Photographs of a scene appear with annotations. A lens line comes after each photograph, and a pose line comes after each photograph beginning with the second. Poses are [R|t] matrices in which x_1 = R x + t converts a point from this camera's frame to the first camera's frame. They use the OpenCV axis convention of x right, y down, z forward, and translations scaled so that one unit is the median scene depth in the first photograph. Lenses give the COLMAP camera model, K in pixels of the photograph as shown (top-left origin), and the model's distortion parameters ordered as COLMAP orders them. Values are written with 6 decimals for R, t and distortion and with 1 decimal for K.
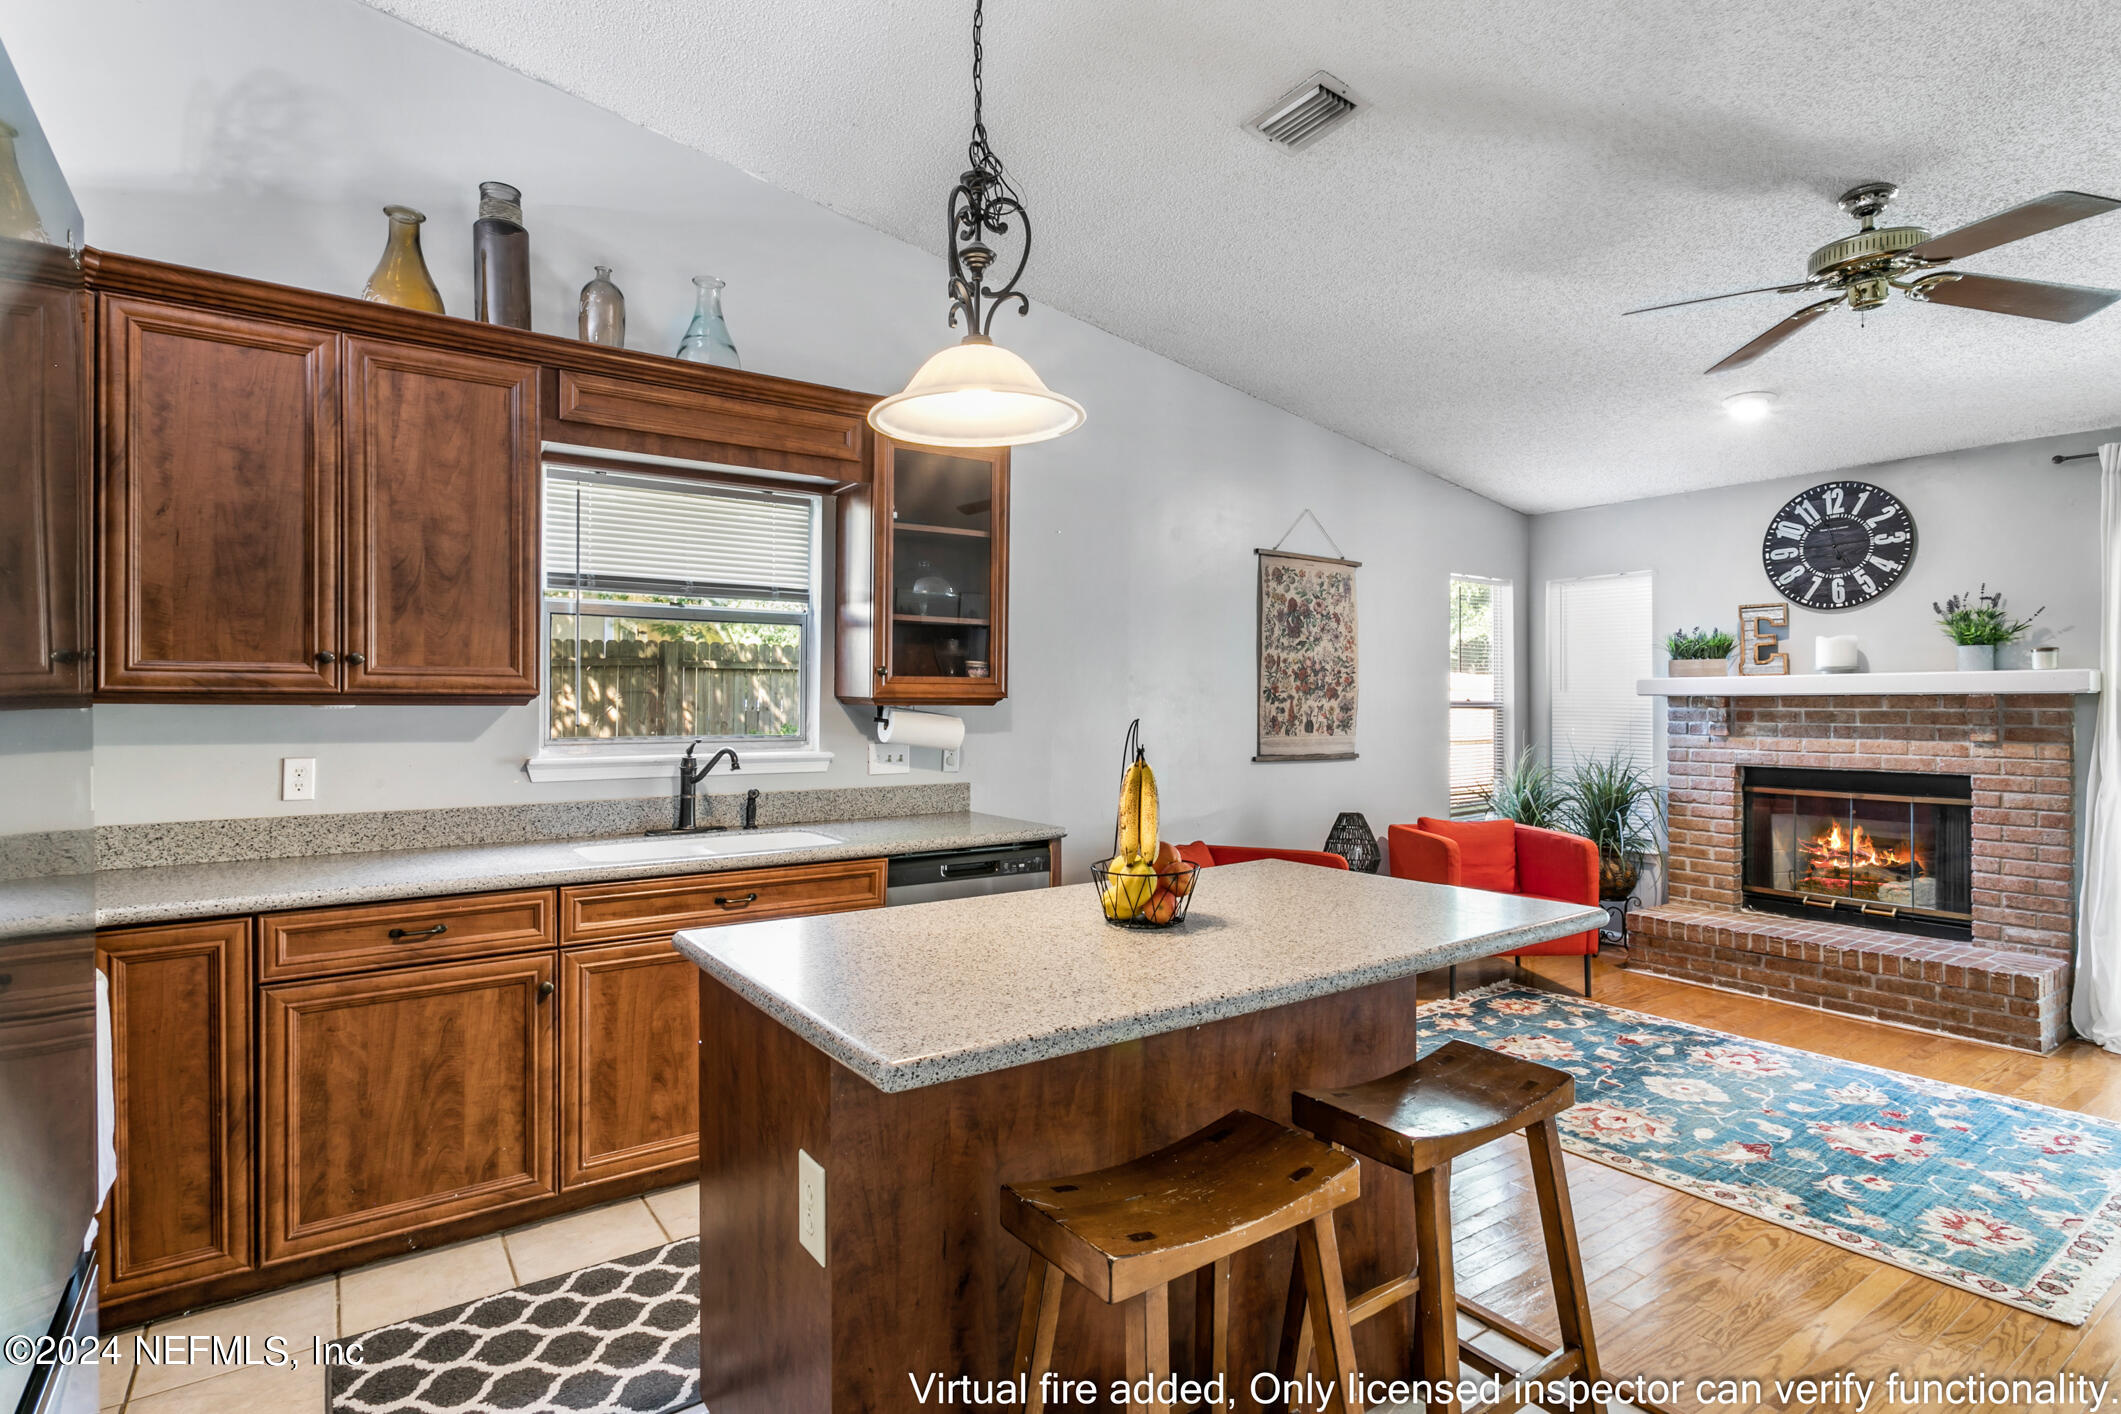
lens RADIAL K [[1051.2, 0, 1038.0], [0, 1051.2, 700.1], [0, 0, 1]] dist [-0.001139, 0.000815]
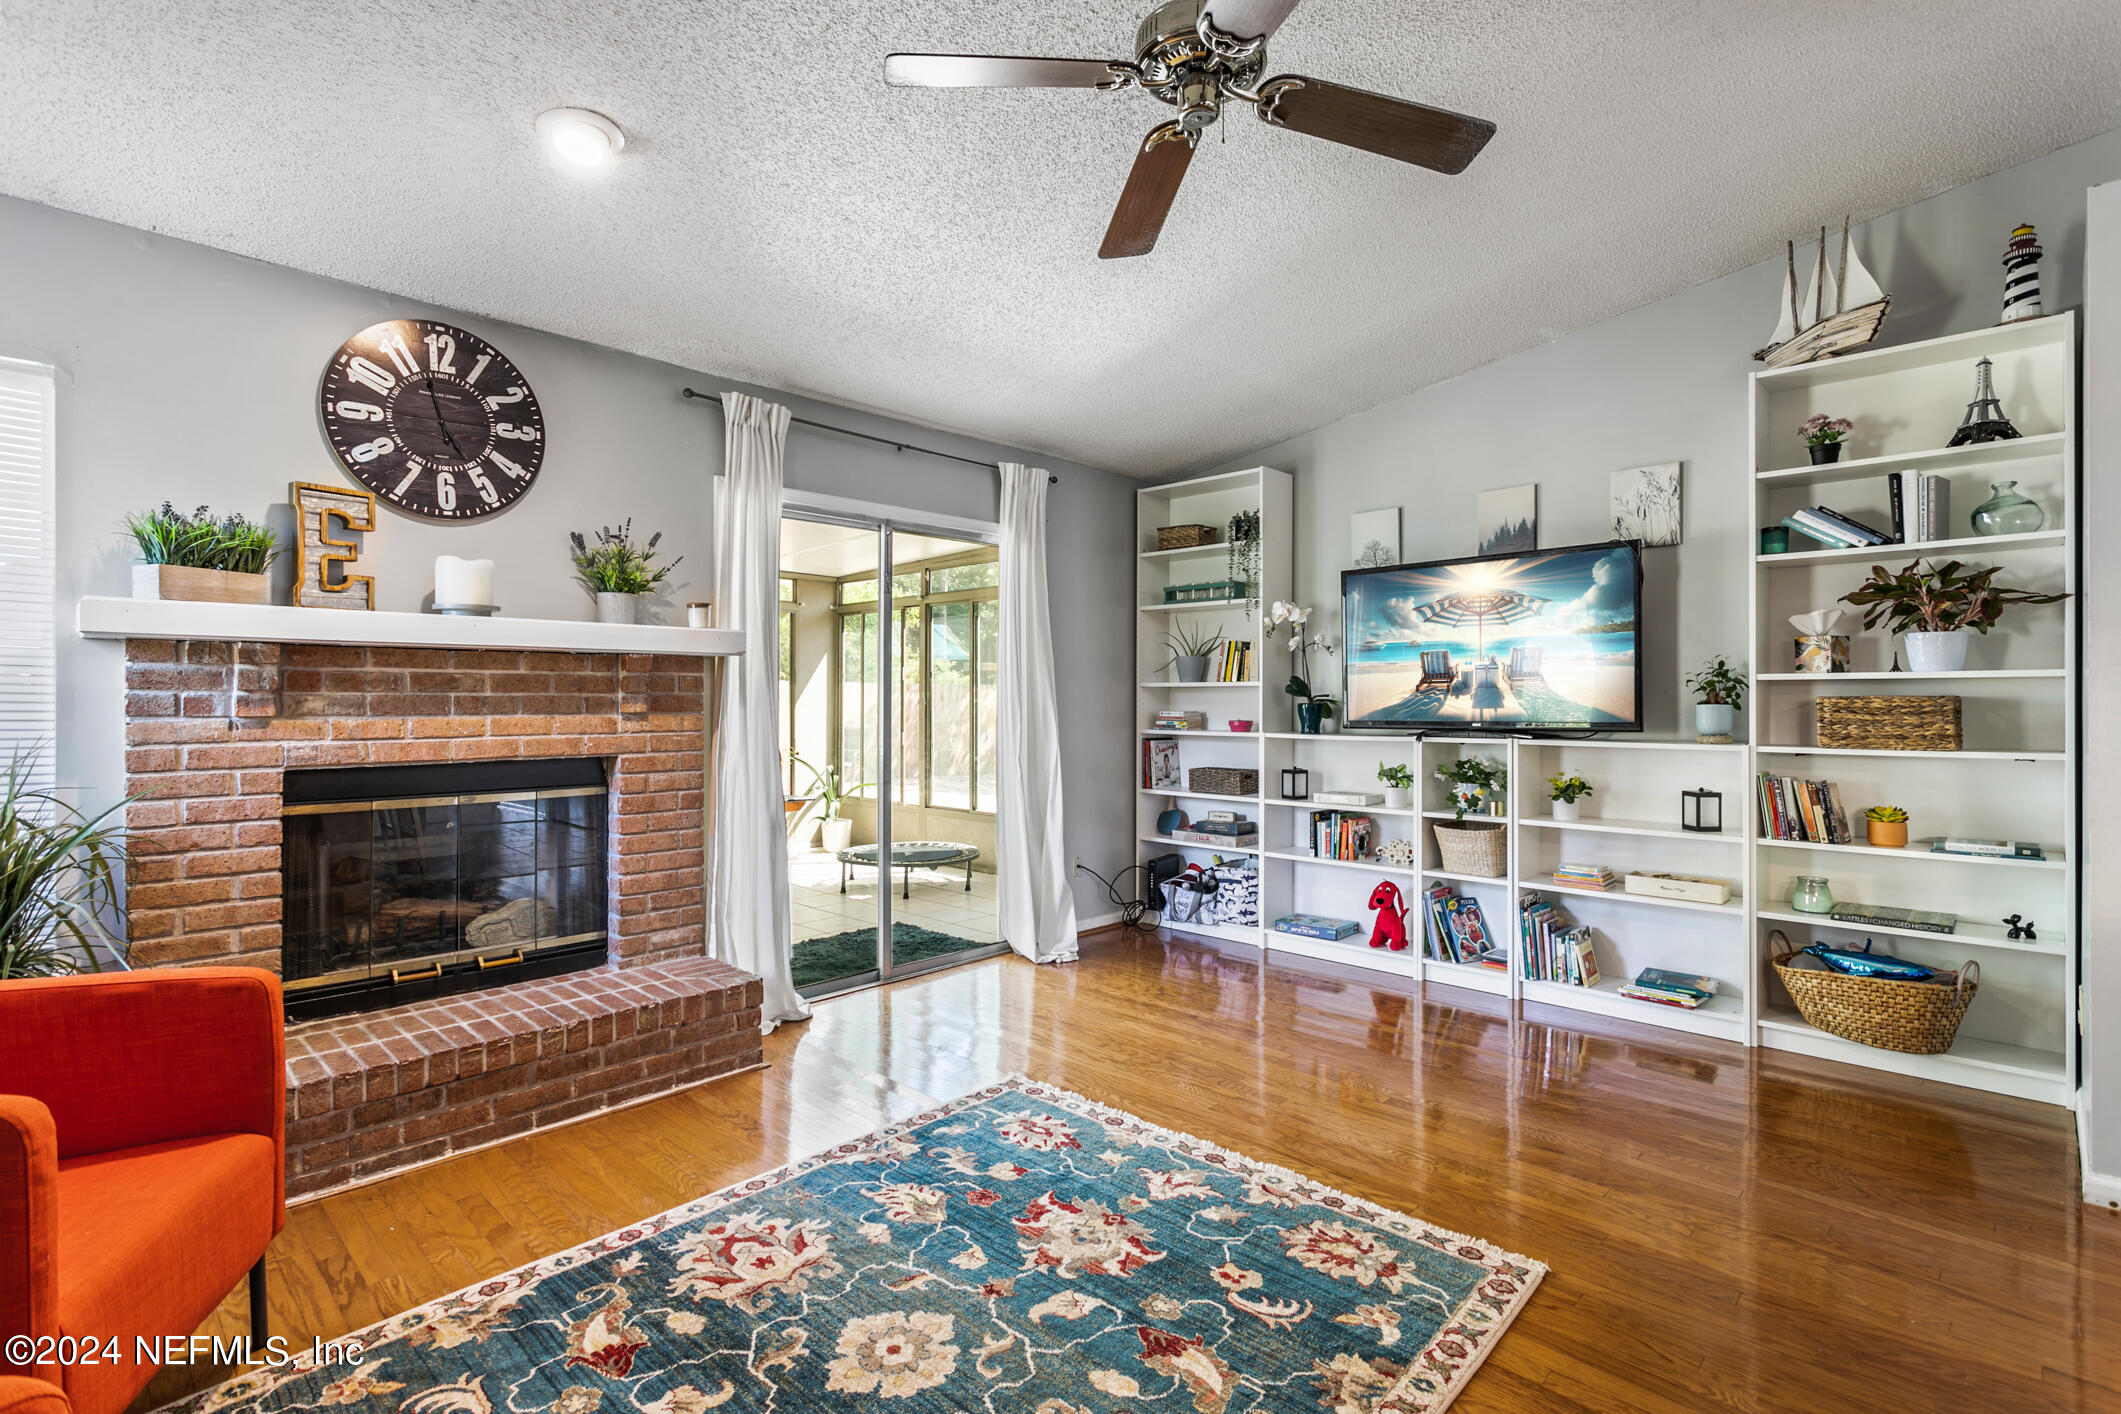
lens RADIAL K [[1003.0, 0, 1063.7], [0, 1003.0, 698.3], [0, 0, 1]] dist [0.000838, 0.000513]
pose [[-0.208338, -0.001027, 0.978056, 0.070467], [-0.004276, 0.999991, 0.000139, 0.025391], [-0.978048, -0.004153, -0.208340, 0.797216]]
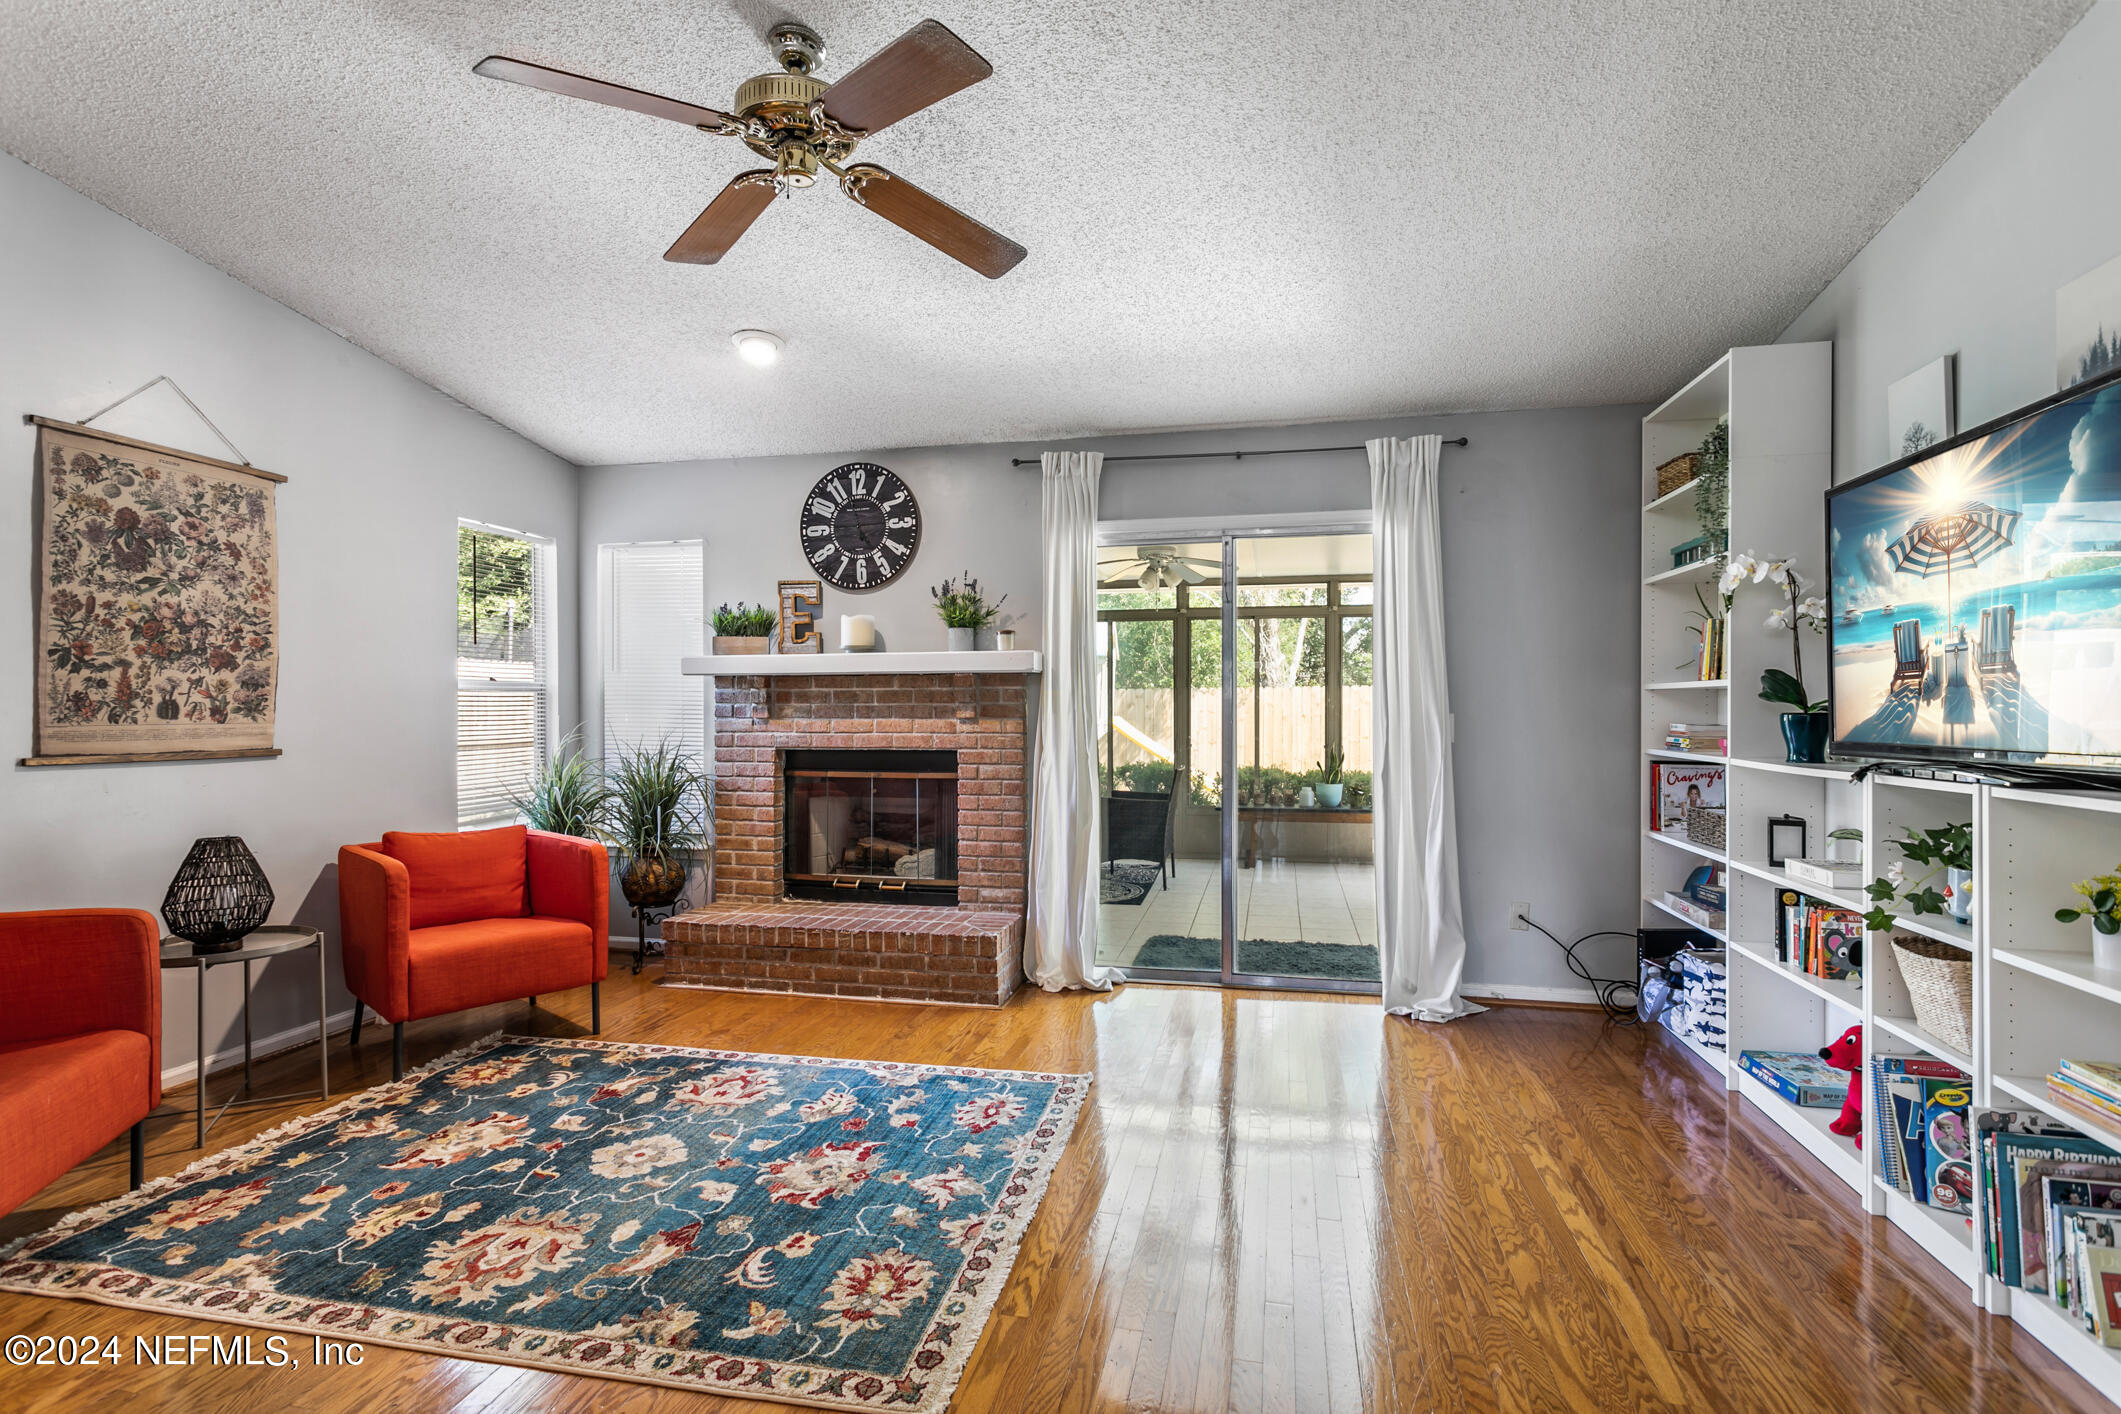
lens RADIAL K [[1001.9, 0, 1060.5], [0, 1001.9, 707.0], [0, 0, 1]] dist [0.000761, 0.000524]
pose [[0.726373, -0.002529, 0.687296, 0.255687], [0.000080, 0.999994, 0.003596, 0.023384], [-0.687301, -0.002557, 0.726369, 0.183523]]
